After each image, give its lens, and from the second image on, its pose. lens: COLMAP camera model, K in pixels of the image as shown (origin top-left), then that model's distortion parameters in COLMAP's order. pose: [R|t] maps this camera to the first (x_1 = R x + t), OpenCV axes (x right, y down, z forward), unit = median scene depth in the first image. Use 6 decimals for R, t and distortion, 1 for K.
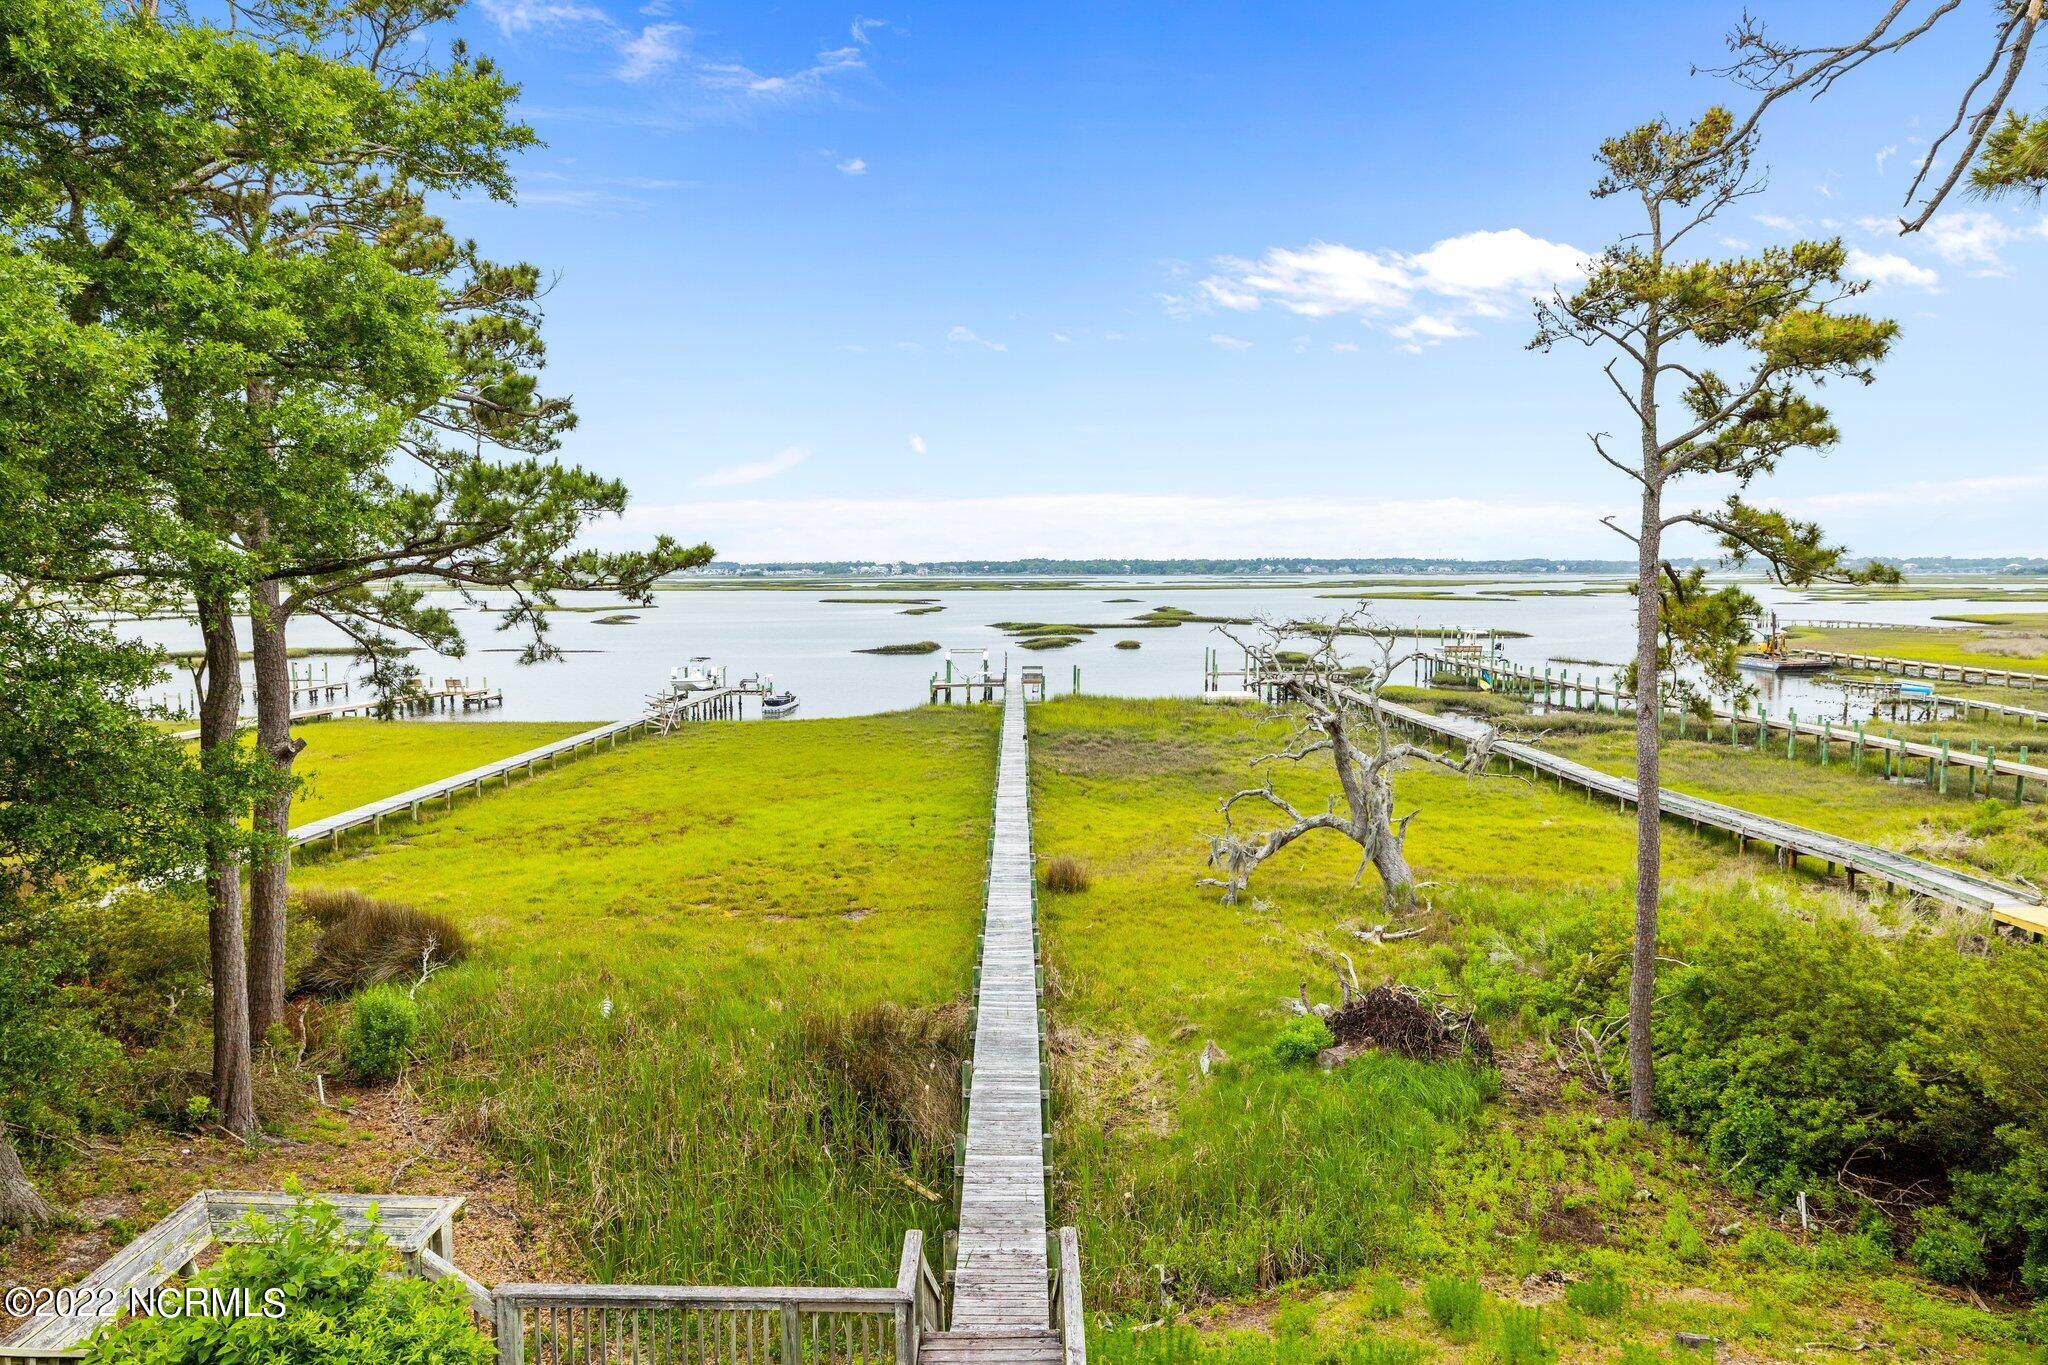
lens RADIAL K [[1162.6, 0, 1017.0], [0, 1162.6, 672.1], [0, 0, 1]] dist [0.000220, 0.001147]
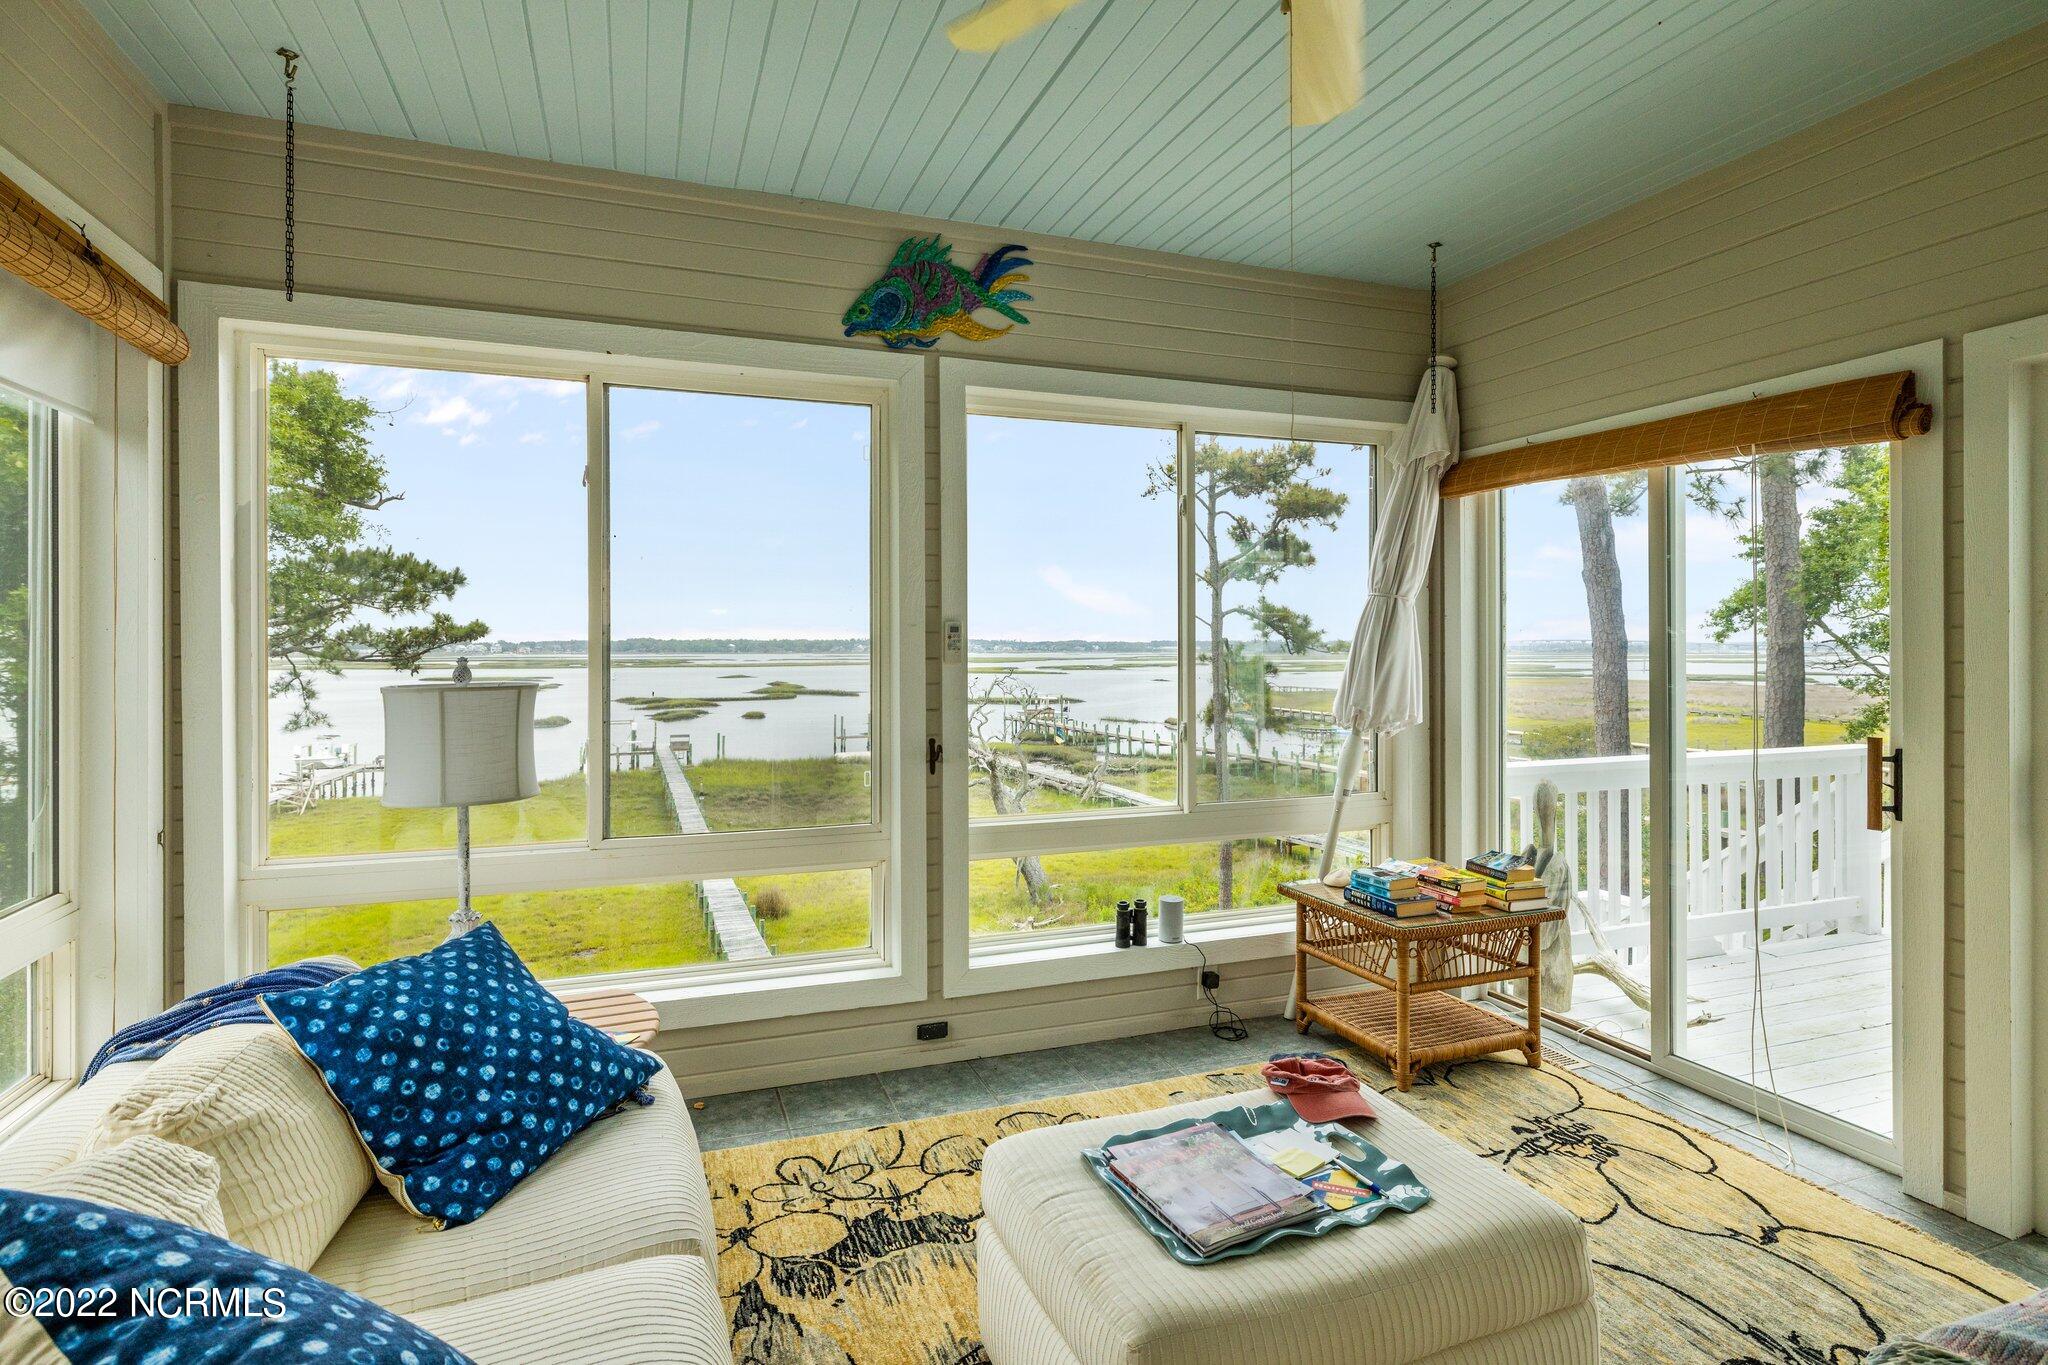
lens RADIAL K [[1040.1, 0, 1023.2], [0, 1040.1, 647.8], [0, 0, 1]] dist [-0.004510, 0.000692]
pose [[0.933600, 0.001215, 0.358316, -0.103576], [0.030536, 0.996087, -0.082939, 0.012571], [-0.357015, 0.088373, 0.929909, -0.098333]]
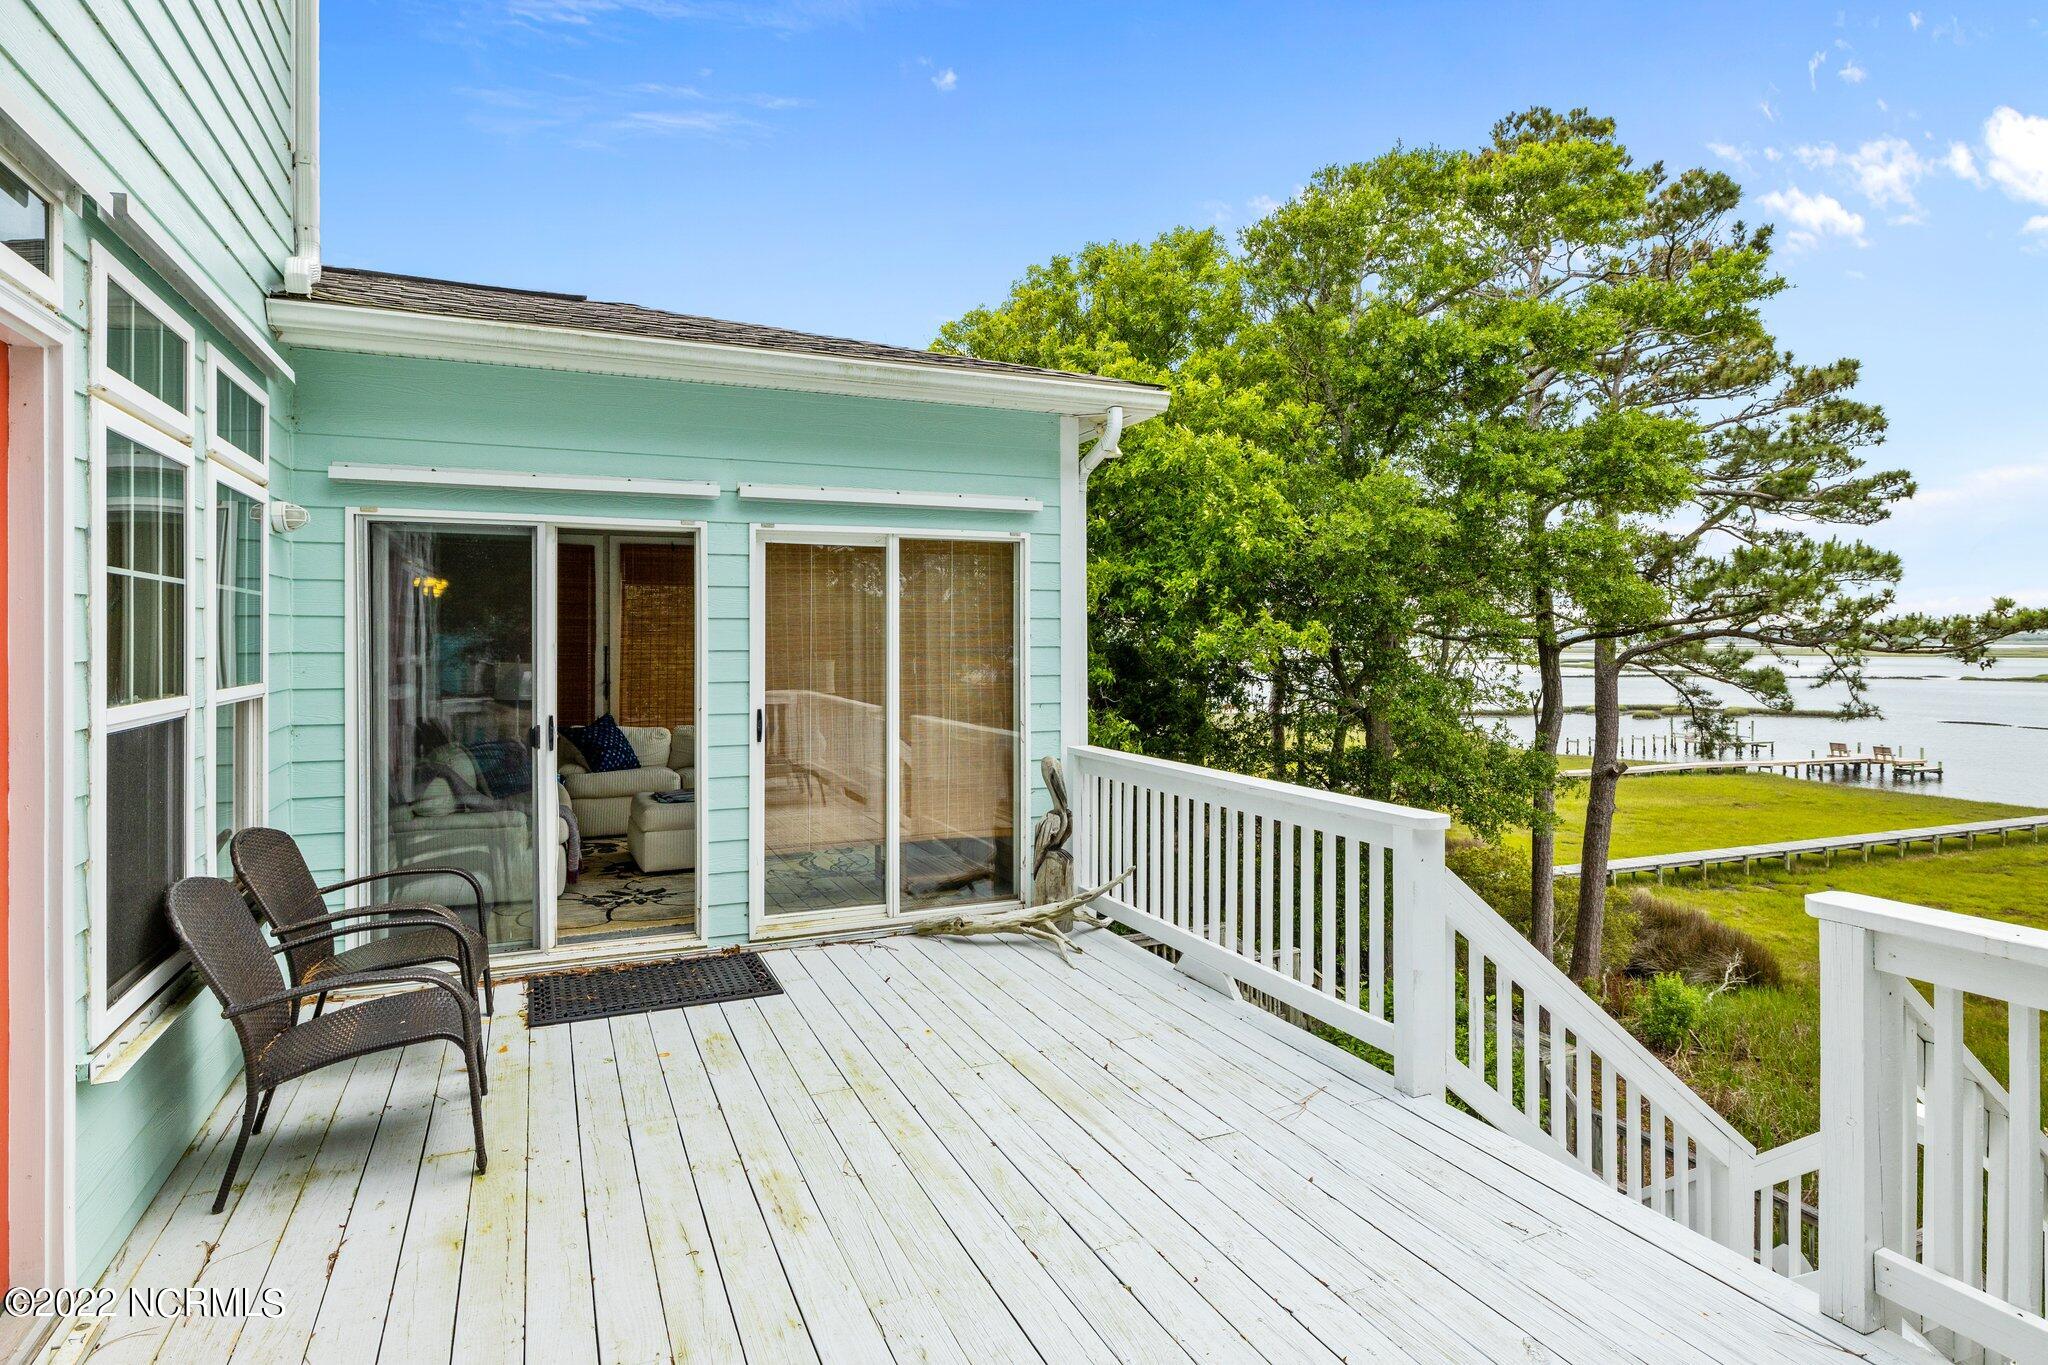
lens RADIAL K [[1104.4, 0, 1027.2], [0, 1104.4, 632.3], [0, 0, 1]] dist [-0.001692, -0.000783]
pose [[0.417130, -0.001150, -0.908846, 0.143447], [-0.079606, 0.996110, -0.037797, 0.007468], [0.905354, 0.088115, 0.415416, -0.082852]]
